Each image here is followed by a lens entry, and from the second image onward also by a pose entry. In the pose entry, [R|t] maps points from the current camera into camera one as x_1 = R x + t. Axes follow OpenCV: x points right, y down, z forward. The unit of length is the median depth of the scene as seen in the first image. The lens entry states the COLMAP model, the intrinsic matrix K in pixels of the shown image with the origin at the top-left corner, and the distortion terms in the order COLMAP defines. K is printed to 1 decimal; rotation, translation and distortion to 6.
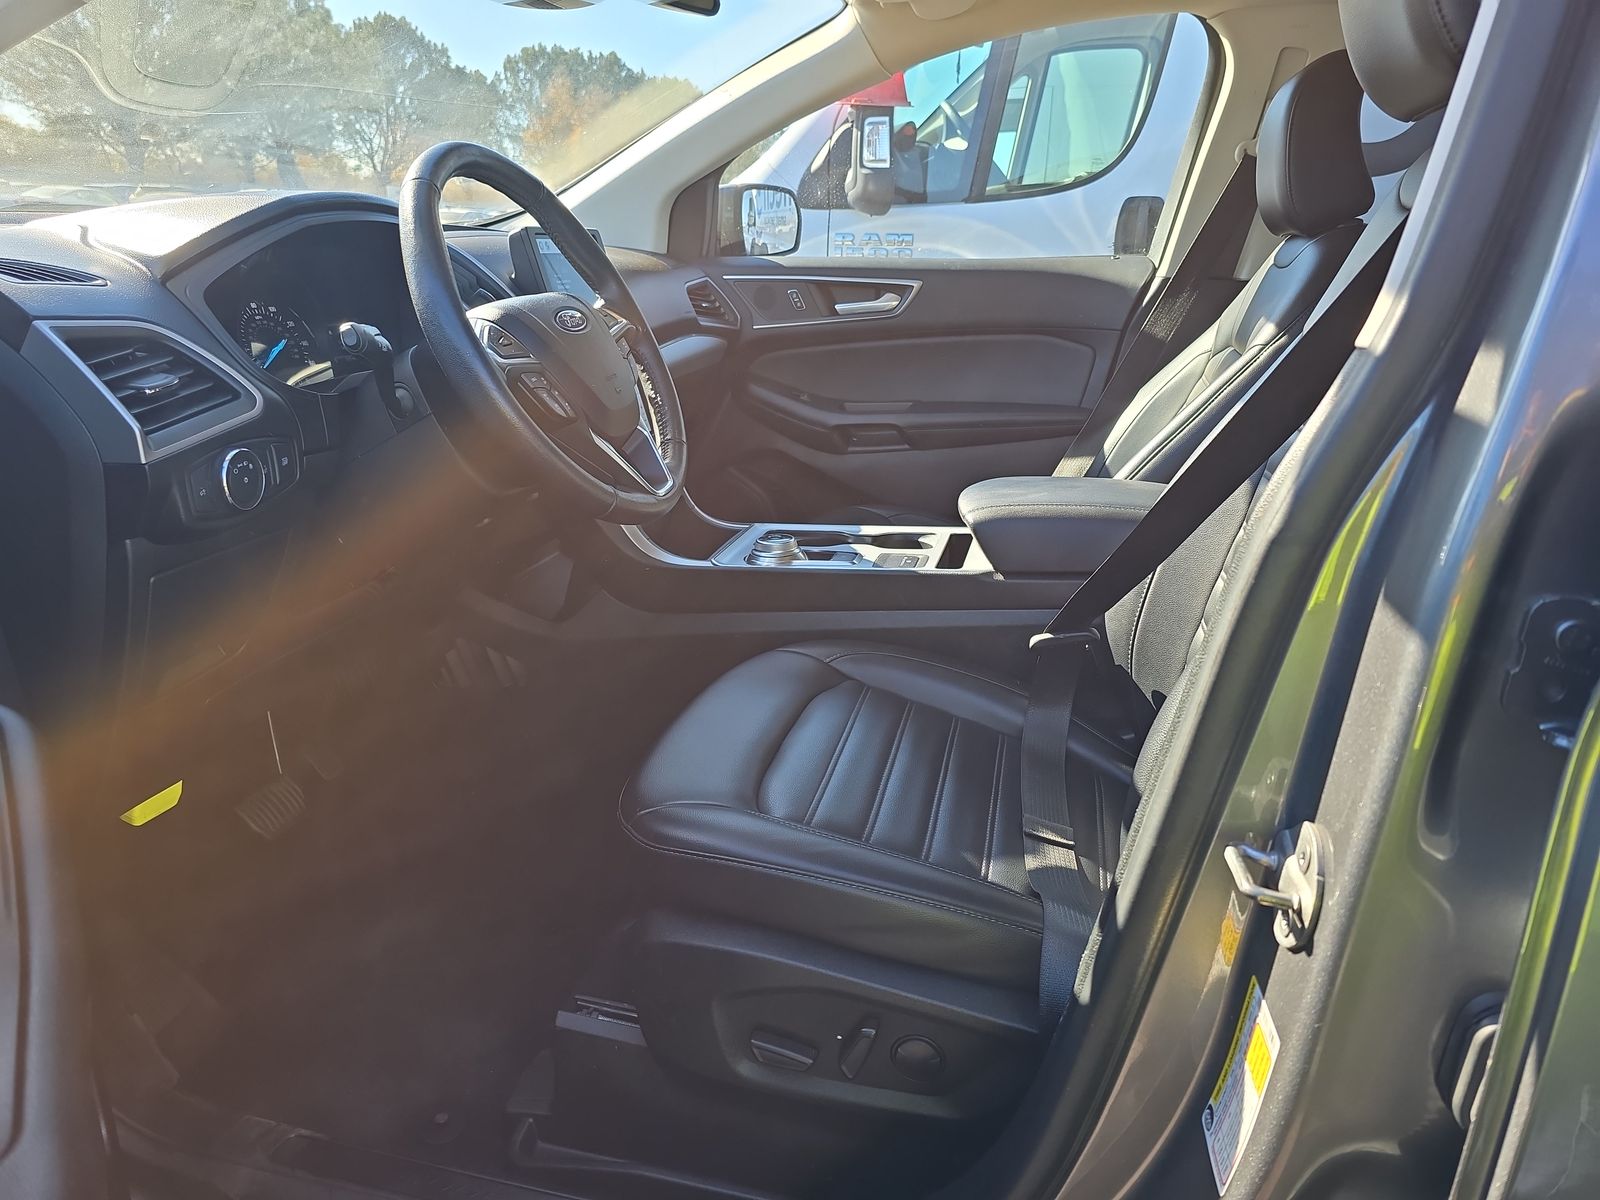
lens RADIAL K [[1063.3, 0, 814.9], [0, 1063.3, 585.9], [0, 0, 1]] dist [0.054055, -0.053727]
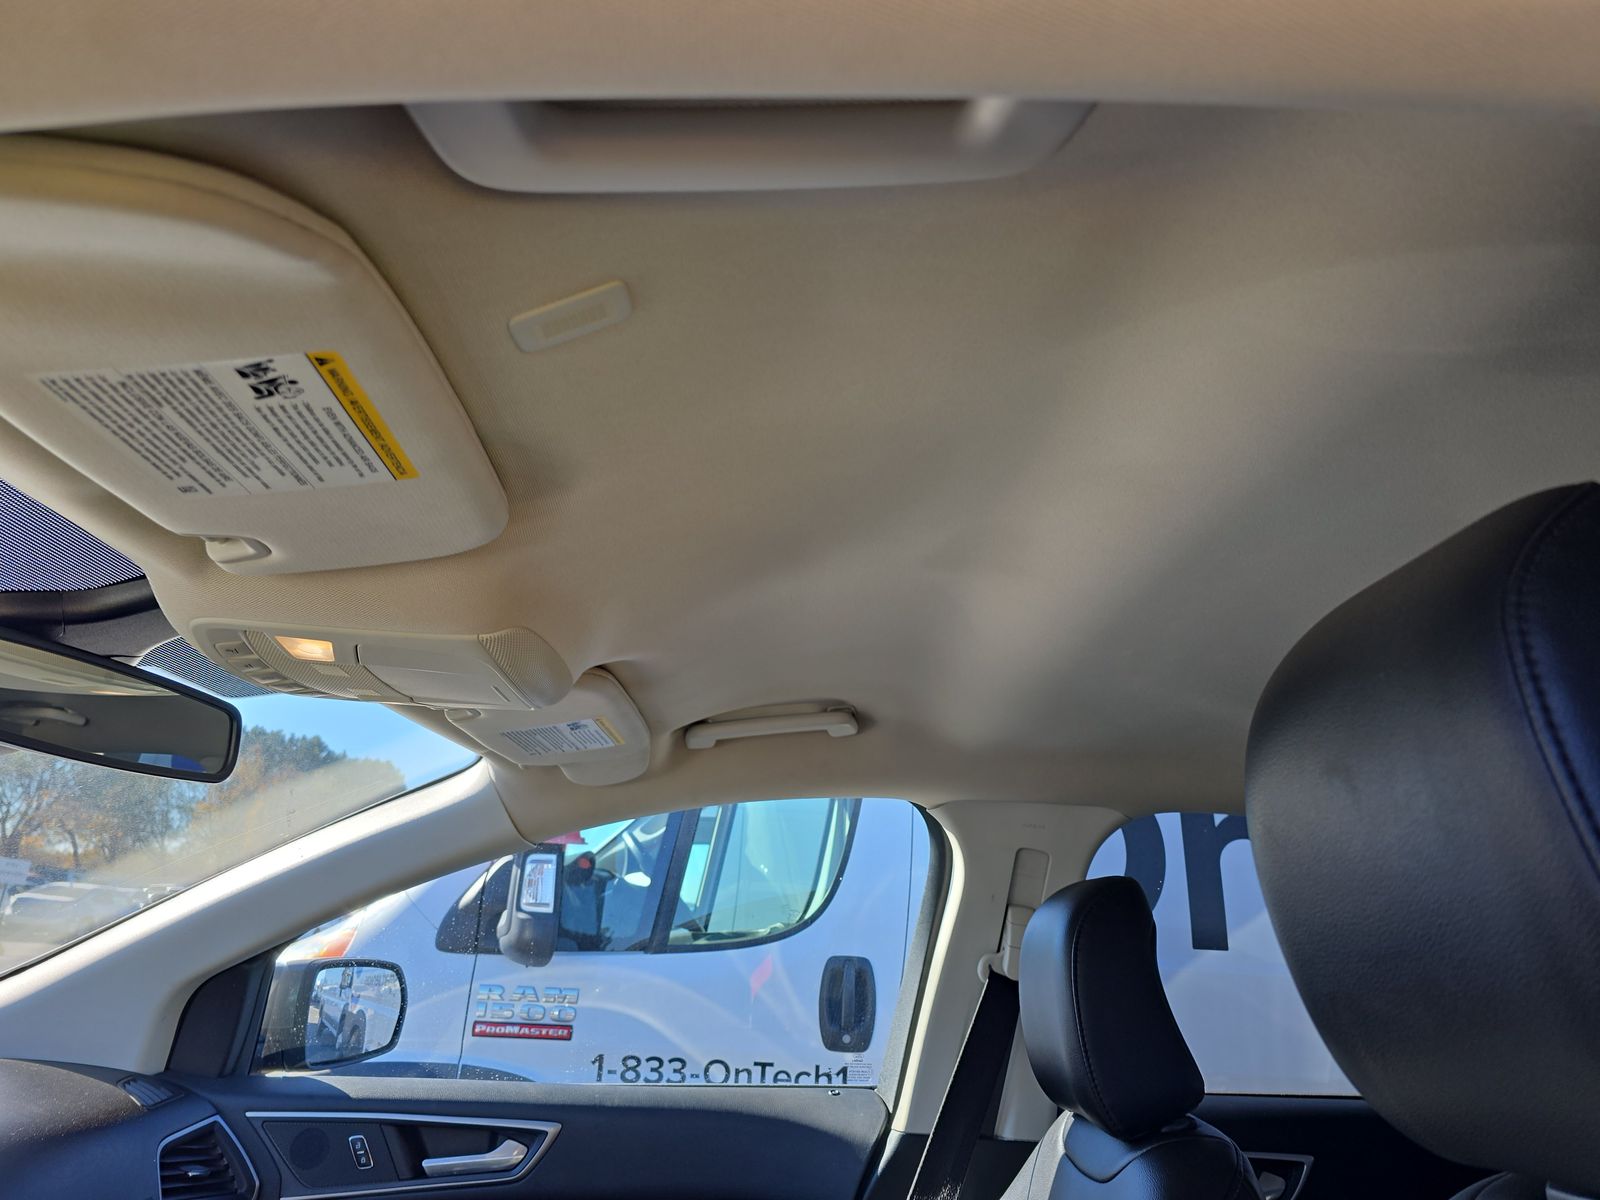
lens RADIAL K [[1063.3, 0, 814.9], [0, 1063.3, 585.9], [0, 0, 1]] dist [0.054055, -0.053727]
pose [[0.963272, 0.108691, 0.245546, 0.033804], [0.054591, 0.816057, -0.575387, -0.107958], [-0.262919, 0.567659, 0.780152, 0.155892]]
